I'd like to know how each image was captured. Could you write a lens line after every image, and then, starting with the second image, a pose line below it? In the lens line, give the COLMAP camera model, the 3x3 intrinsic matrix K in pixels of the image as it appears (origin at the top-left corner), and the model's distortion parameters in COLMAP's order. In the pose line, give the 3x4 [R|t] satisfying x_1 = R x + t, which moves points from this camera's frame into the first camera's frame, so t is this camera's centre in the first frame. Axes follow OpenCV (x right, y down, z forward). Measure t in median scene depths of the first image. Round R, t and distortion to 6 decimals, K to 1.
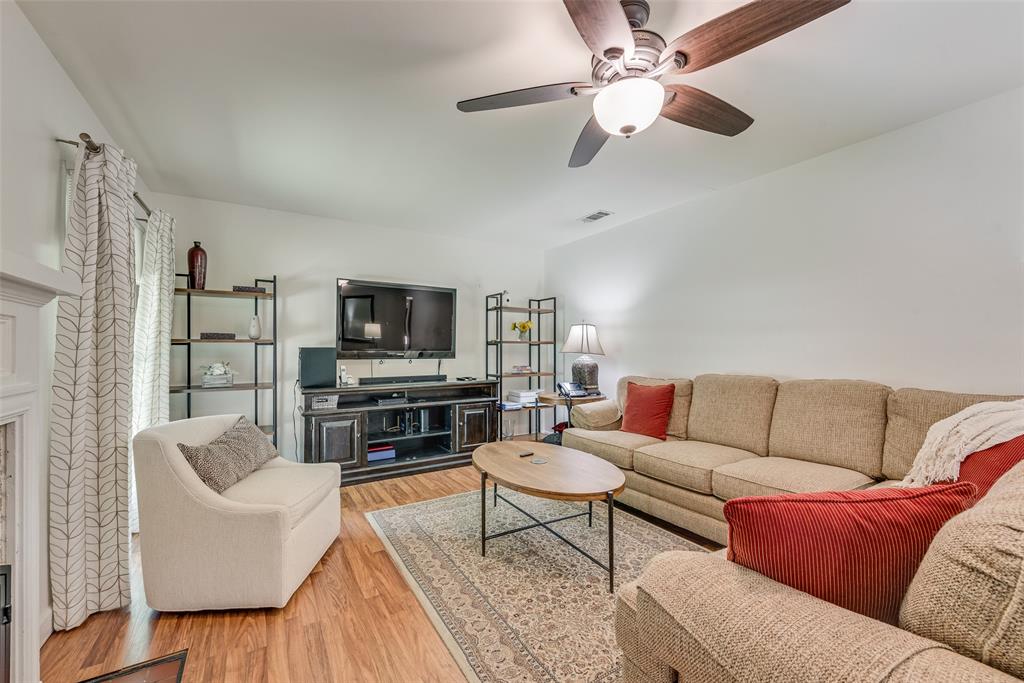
lens RADIAL K [[414.8, 0, 507.3], [0, 414.8, 342.2], [0, 0, 1]] dist [0.002528, -0.003135]
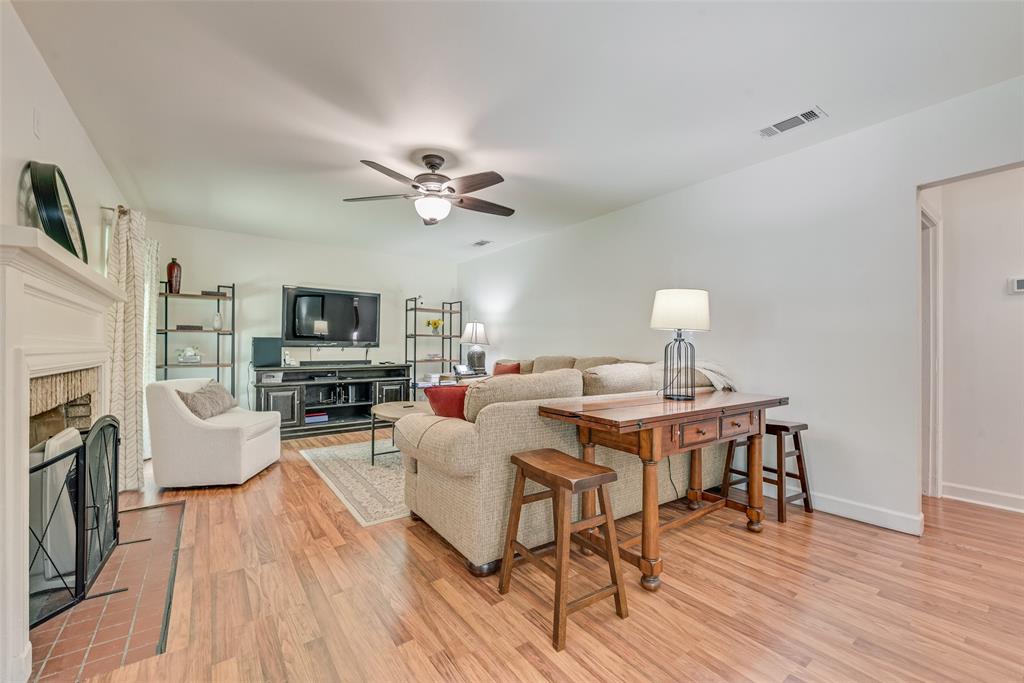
lens RADIAL K [[414.8, 0, 509.3], [0, 414.8, 342.0], [0, 0, 1]] dist [0.002528, -0.003135]
pose [[0.995939, 0.006352, 0.089807, 0.220101], [-0.006473, 0.999978, 0.001053, 0.023960], [-0.089799, -0.001630, 0.995959, -0.439483]]
